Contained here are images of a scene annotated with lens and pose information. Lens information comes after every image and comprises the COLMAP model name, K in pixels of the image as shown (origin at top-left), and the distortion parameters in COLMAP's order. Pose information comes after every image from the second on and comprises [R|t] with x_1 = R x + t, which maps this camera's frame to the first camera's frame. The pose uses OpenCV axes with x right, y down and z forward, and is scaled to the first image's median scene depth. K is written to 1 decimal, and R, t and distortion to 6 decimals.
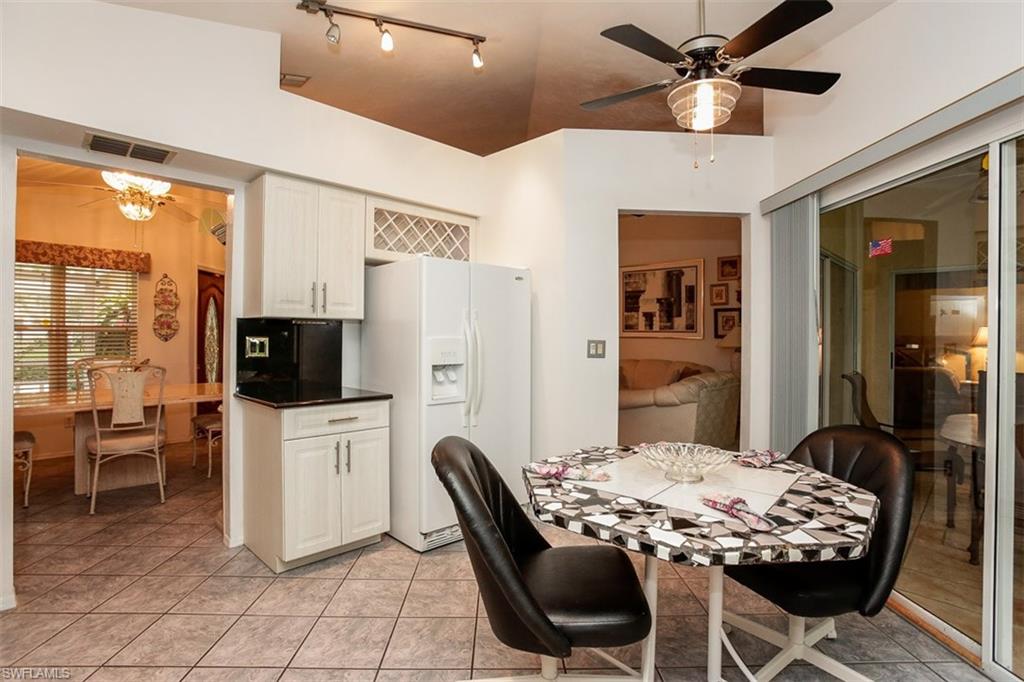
lens RADIAL K [[497.0, 0, 512.2], [0, 497.0, 338.5], [0, 0, 1]] dist [-0.066471, 0.020880]
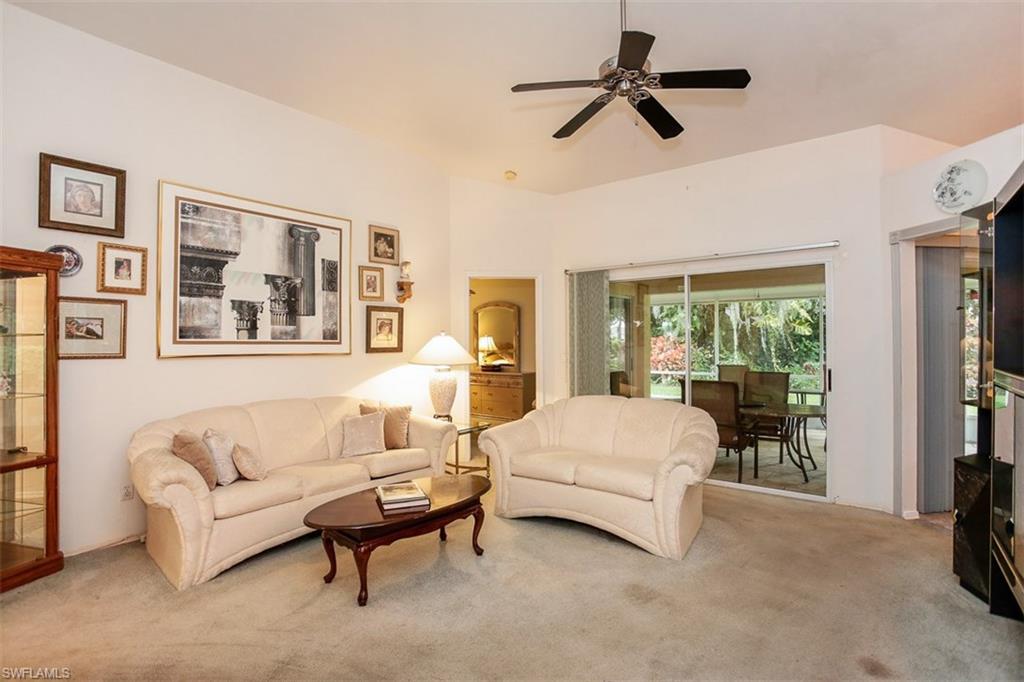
lens RADIAL K [[497.0, 0, 512.2], [0, 497.0, 338.5], [0, 0, 1]] dist [-0.066471, 0.020880]
pose [[-0.090307, 0.002980, 0.995910, -0.213061], [0.009281, 0.999955, -0.002150, -0.015448], [-0.995871, 0.009049, -0.090330, 0.831236]]
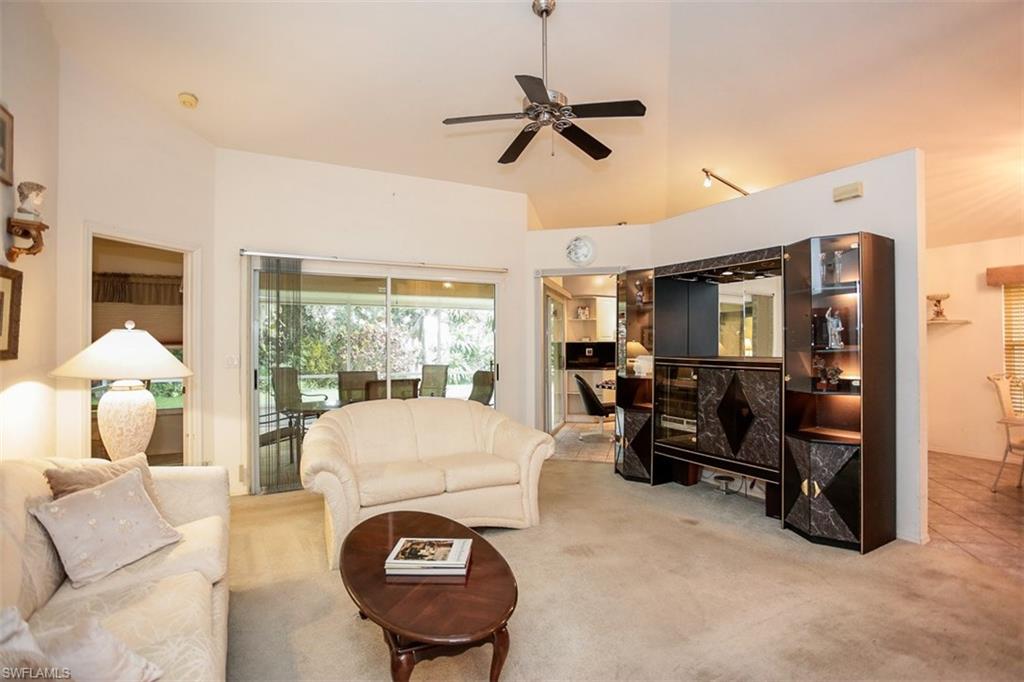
lens RADIAL K [[497.0, 0, 512.2], [0, 497.0, 338.5], [0, 0, 1]] dist [-0.066471, 0.020880]
pose [[-0.955535, -0.002738, 0.294866, 0.034607], [-0.004077, 0.999984, -0.003928, -0.014067], [-0.294850, -0.004956, -0.955531, 1.107571]]
